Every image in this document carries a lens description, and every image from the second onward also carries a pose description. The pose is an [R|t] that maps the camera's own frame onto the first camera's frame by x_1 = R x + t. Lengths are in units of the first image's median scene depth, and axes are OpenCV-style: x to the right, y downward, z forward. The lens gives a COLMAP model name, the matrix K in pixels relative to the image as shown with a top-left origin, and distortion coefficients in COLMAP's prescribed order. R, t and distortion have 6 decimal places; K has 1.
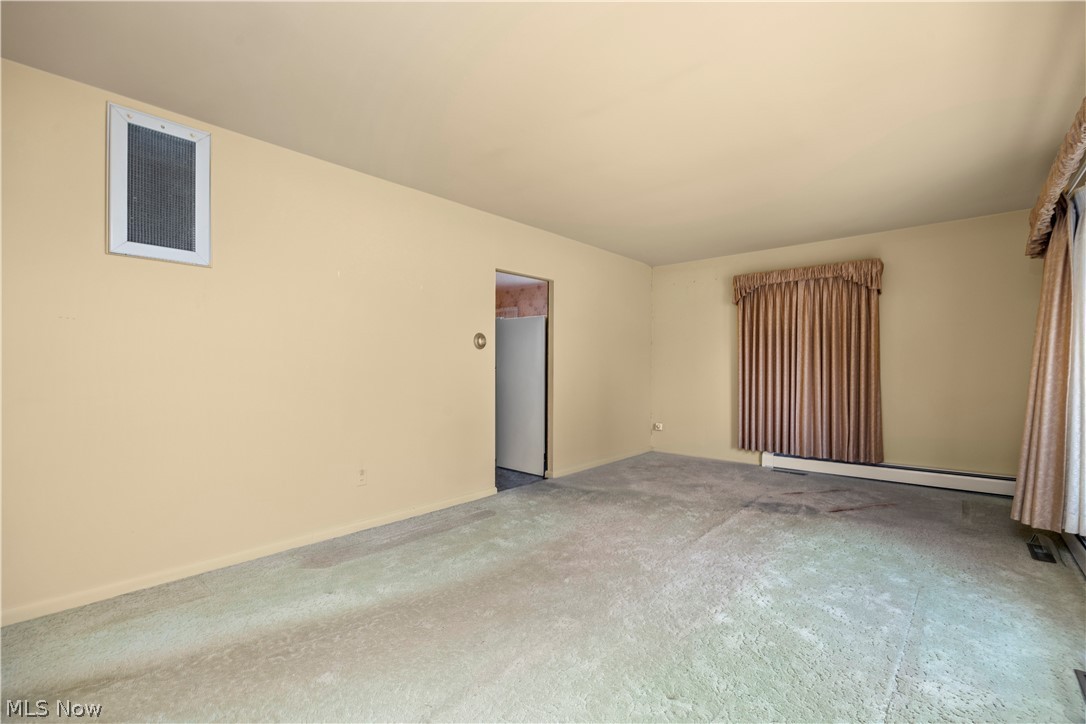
lens RADIAL K [[484.8, 0, 543.0], [0, 484.8, 362.0], [0, 0, 1]] dist [-0.000613, -0.000013]
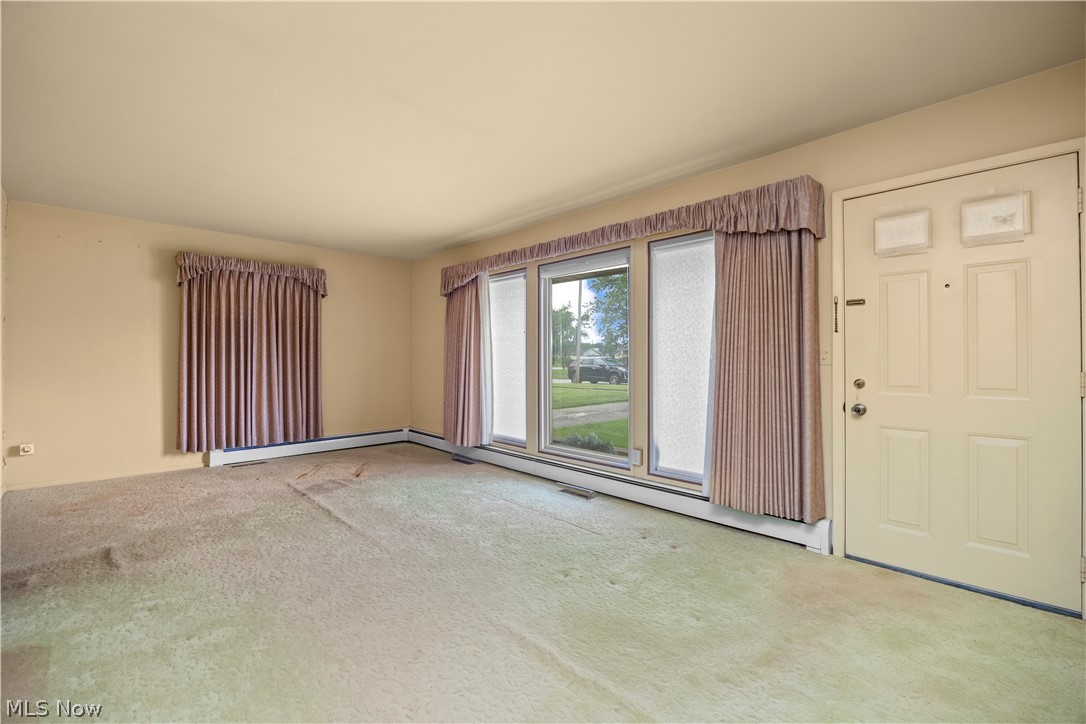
lens RADIAL K [[476.3, 0, 543.0], [0, 476.3, 362.0], [0, 0, 1]] dist [-0.001283, -0.000172]
pose [[0.066525, -0.006403, 0.997764, -0.477709], [-0.014980, 0.999860, 0.007415, 0.001978], [-0.997672, -0.015440, 0.066420, 0.378922]]
